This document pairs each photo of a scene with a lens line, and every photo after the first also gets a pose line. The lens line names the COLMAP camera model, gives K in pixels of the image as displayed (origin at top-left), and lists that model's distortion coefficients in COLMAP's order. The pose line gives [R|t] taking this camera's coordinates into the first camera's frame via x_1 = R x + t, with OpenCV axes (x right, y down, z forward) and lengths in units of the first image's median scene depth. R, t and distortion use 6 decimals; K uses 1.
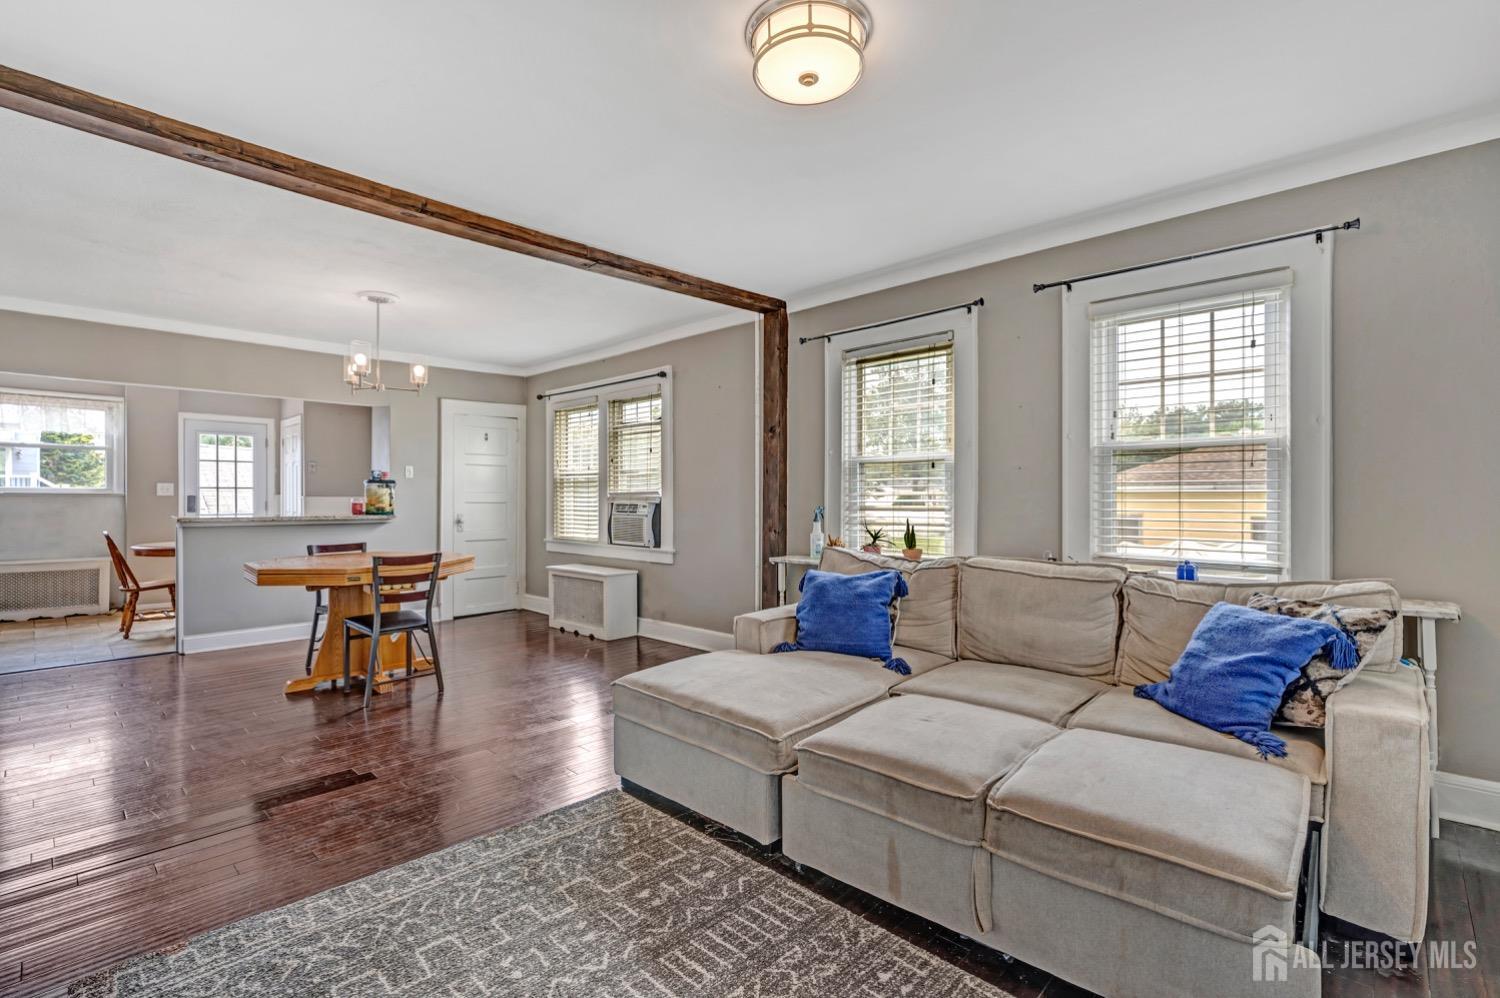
lens RADIAL K [[674.2, 0, 745.4], [0, 674.2, 499.3], [0, 0, 1]] dist [-0.005238, 0.002618]
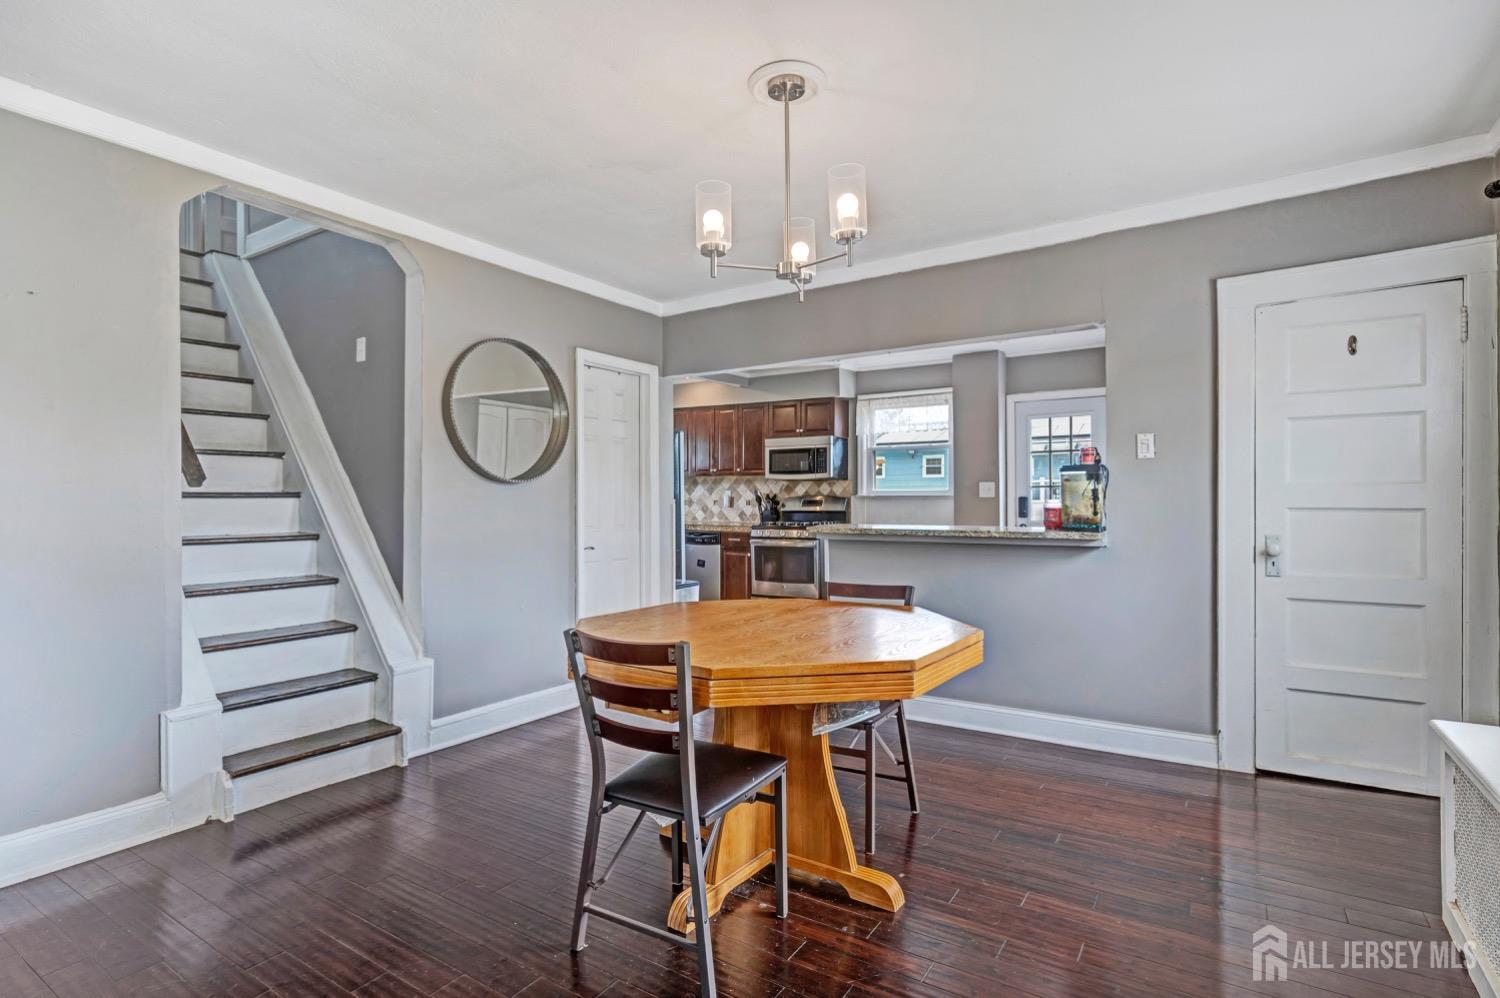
lens RADIAL K [[735.4, 0, 746.8], [0, 735.4, 503.7], [0, 0, 1]] dist [-0.011218, 0.001213]
pose [[0.178172, 0.001677, -0.983998, -0.026804], [0.003629, 0.999991, 0.002361, -0.000815], [0.983993, -0.003991, 0.178164, 0.677010]]
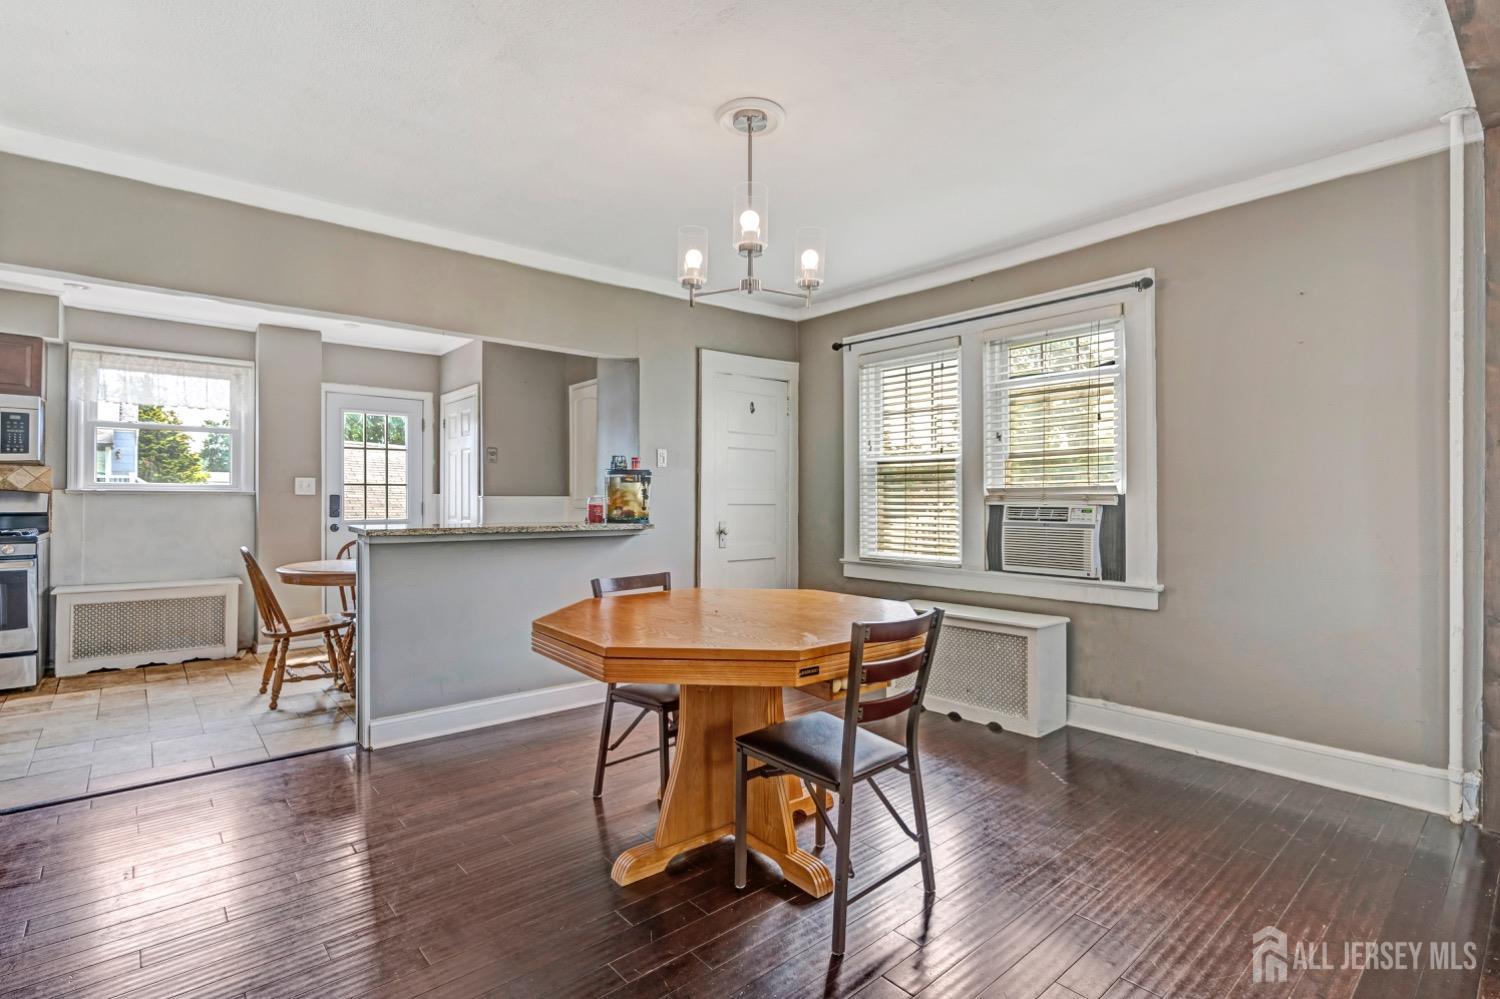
lens RADIAL K [[711.9, 0, 750.5], [0, 711.9, 499.4], [0, 0, 1]] dist [-0.013503, 0.005030]
pose [[0.995772, 0.000087, -0.091860, -0.381875], [-0.000448, 0.999992, -0.003903, 0.003147], [0.091859, 0.003928, 0.995764, 0.341755]]
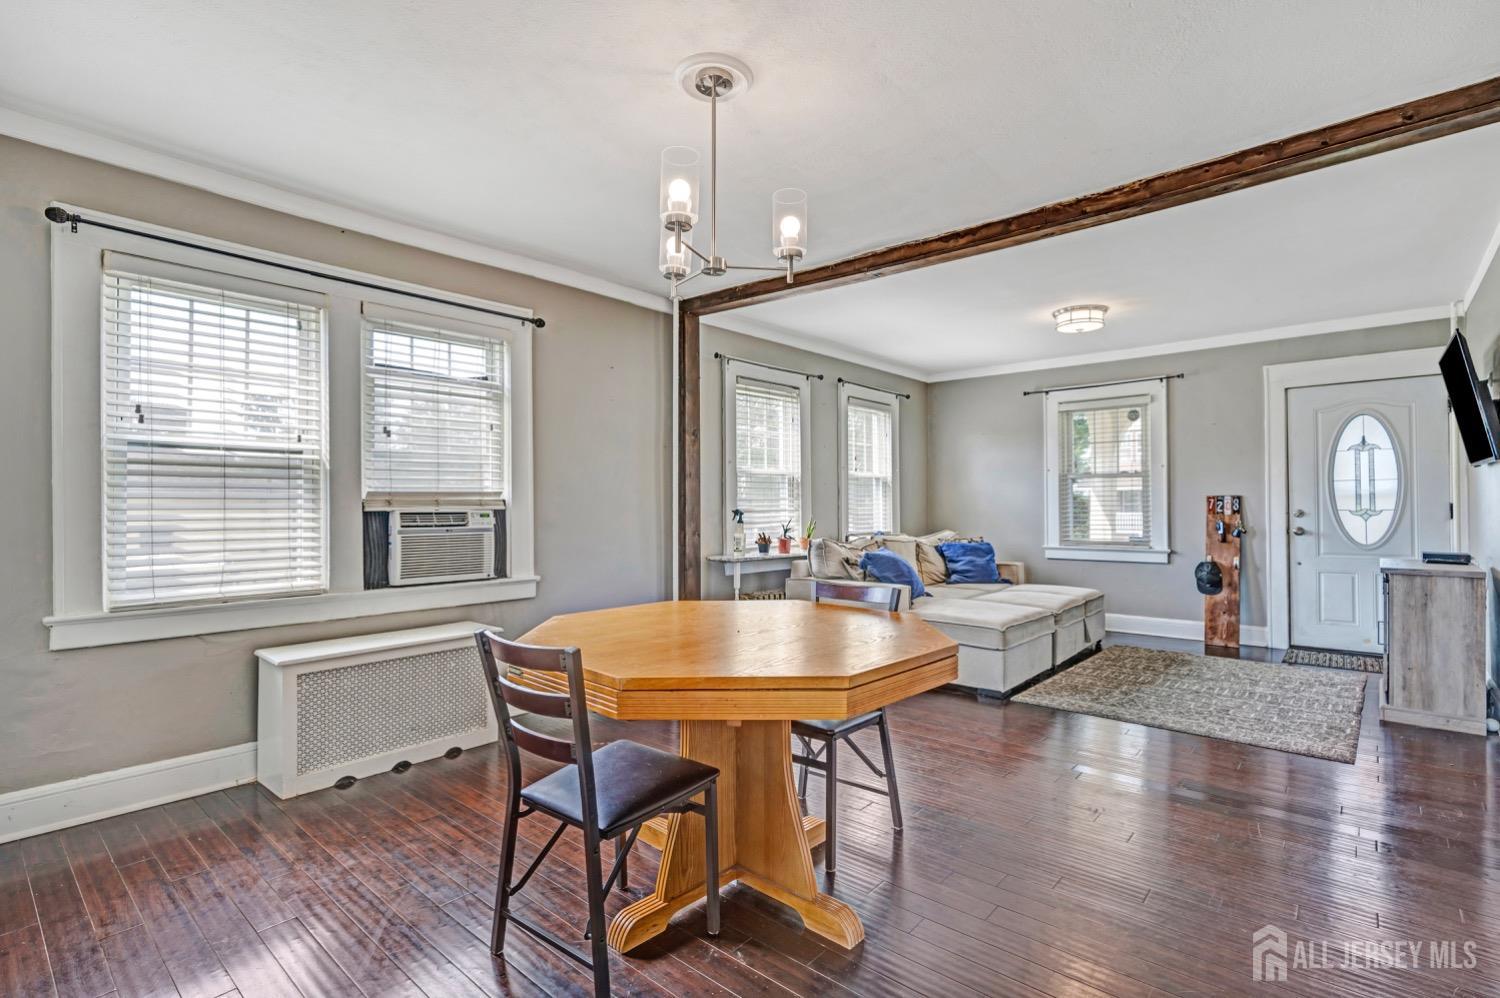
lens RADIAL K [[711.9, 0, 752.1], [0, 711.9, 500.6], [0, 0, 1]] dist [-0.013503, 0.005030]
pose [[-0.044510, 0.007440, 0.998981, -0.807612], [0.006896, 0.999951, -0.007140, 0.003318], [-0.998985, 0.006571, -0.044559, 0.767947]]
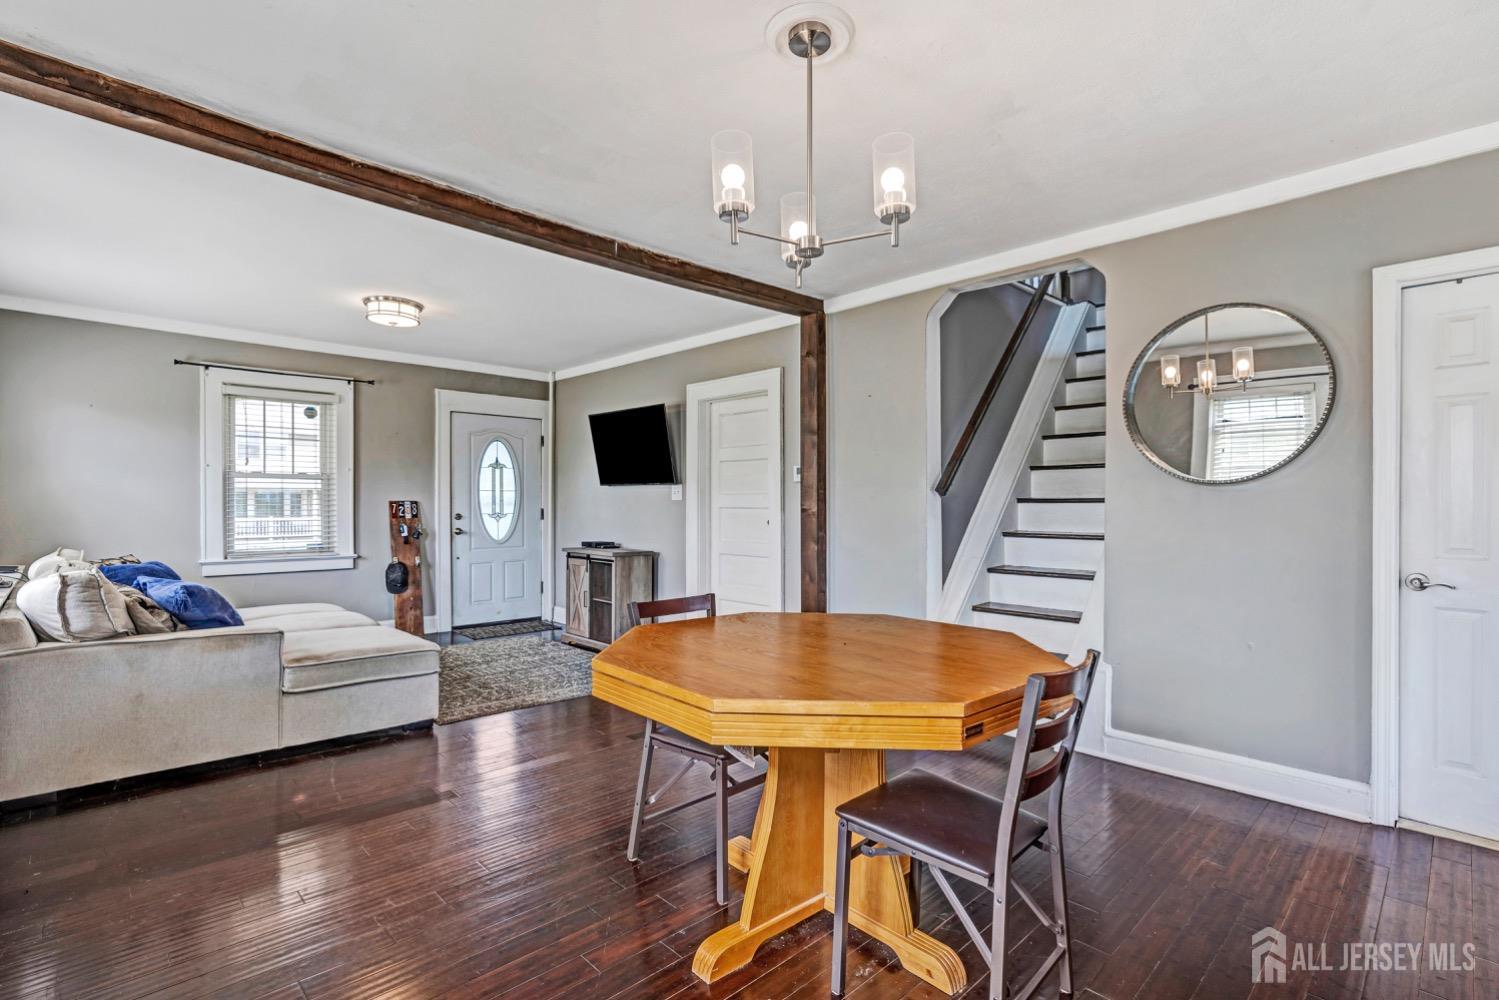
lens RADIAL K [[711.4, 0, 746.9], [0, 711.4, 511.2], [0, 0, 1]] dist [-0.013503, 0.005030]
pose [[-0.999054, -0.002465, 0.043410, -0.406399], [-0.002068, 0.999956, 0.009197, -0.001630], [-0.043431, 0.009098, -0.999015, 1.118926]]
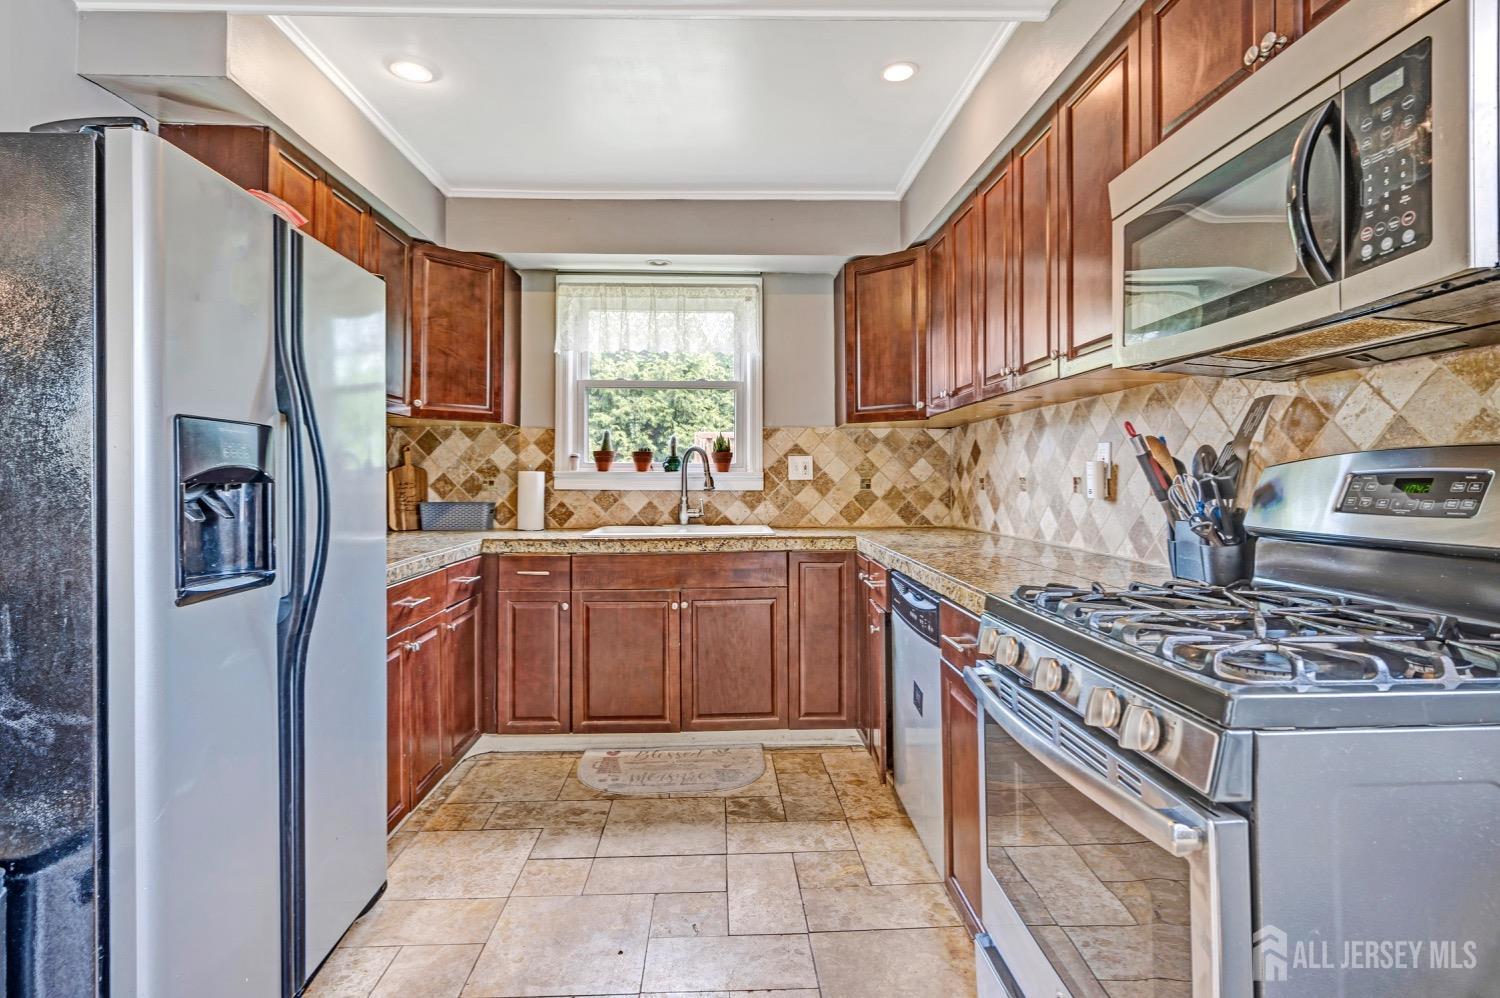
lens RADIAL K [[735.4, 0, 743.2], [0, 735.4, 470.2], [0, 0, 1]] dist [-0.011218, 0.001213]
pose [[-0.699006, -0.013258, -0.714993, -1.029403], [-0.001886, 0.999859, -0.016696, -0.000642], [0.715114, -0.010322, -0.698932, 1.037666]]
